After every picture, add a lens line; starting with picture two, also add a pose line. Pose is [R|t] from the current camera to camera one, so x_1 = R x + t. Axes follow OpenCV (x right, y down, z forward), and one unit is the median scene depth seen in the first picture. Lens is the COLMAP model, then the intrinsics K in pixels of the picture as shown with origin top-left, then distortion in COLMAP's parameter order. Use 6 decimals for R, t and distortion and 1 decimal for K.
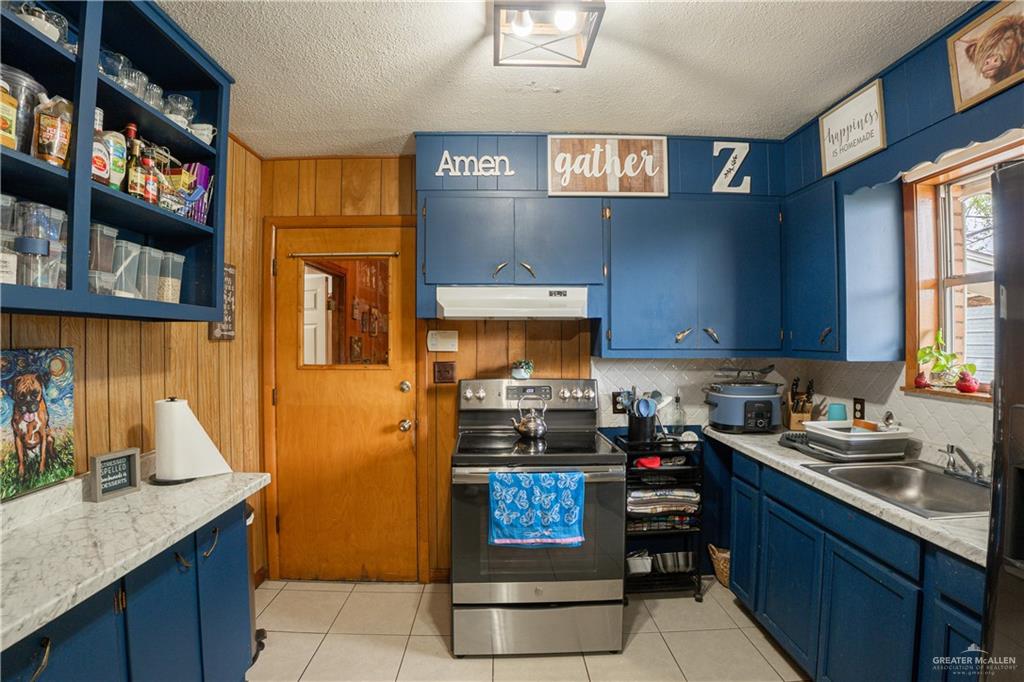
lens RADIAL K [[481.1, 0, 511.7], [0, 481.1, 337.7], [0, 0, 1]] dist [-0.092184, 0.016029]
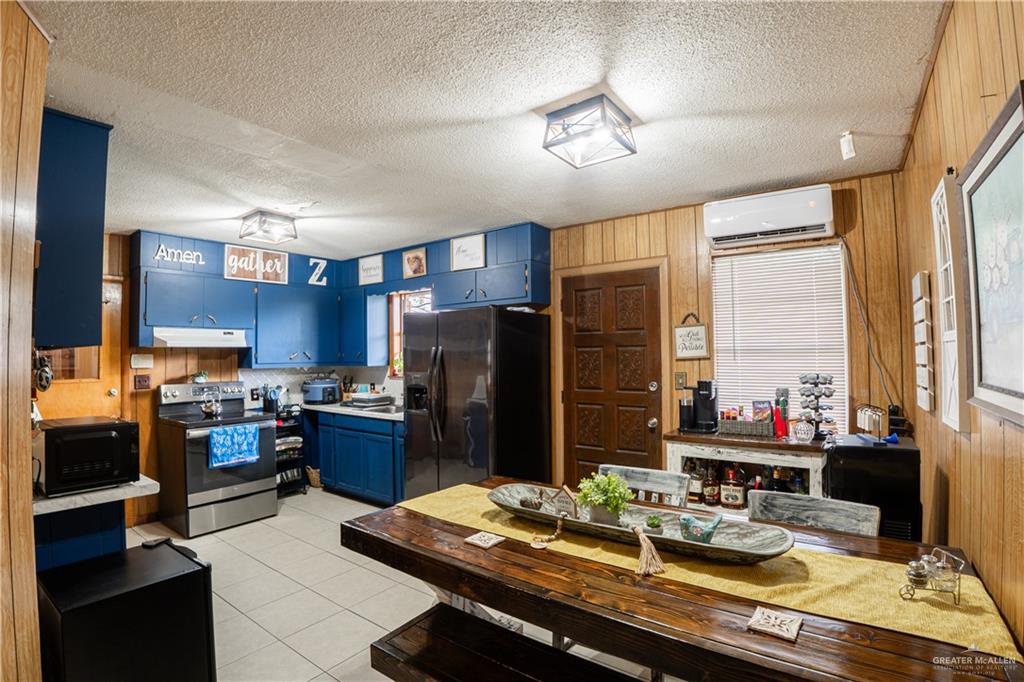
lens RADIAL K [[481.1, 0, 511.7], [0, 481.1, 337.7], [0, 0, 1]] dist [-0.092184, 0.016029]
pose [[0.595038, 0.015784, 0.803543, -0.672479], [0.012749, 0.999496, -0.029073, -0.011593], [-0.803597, 0.027544, 0.594537, -0.885666]]
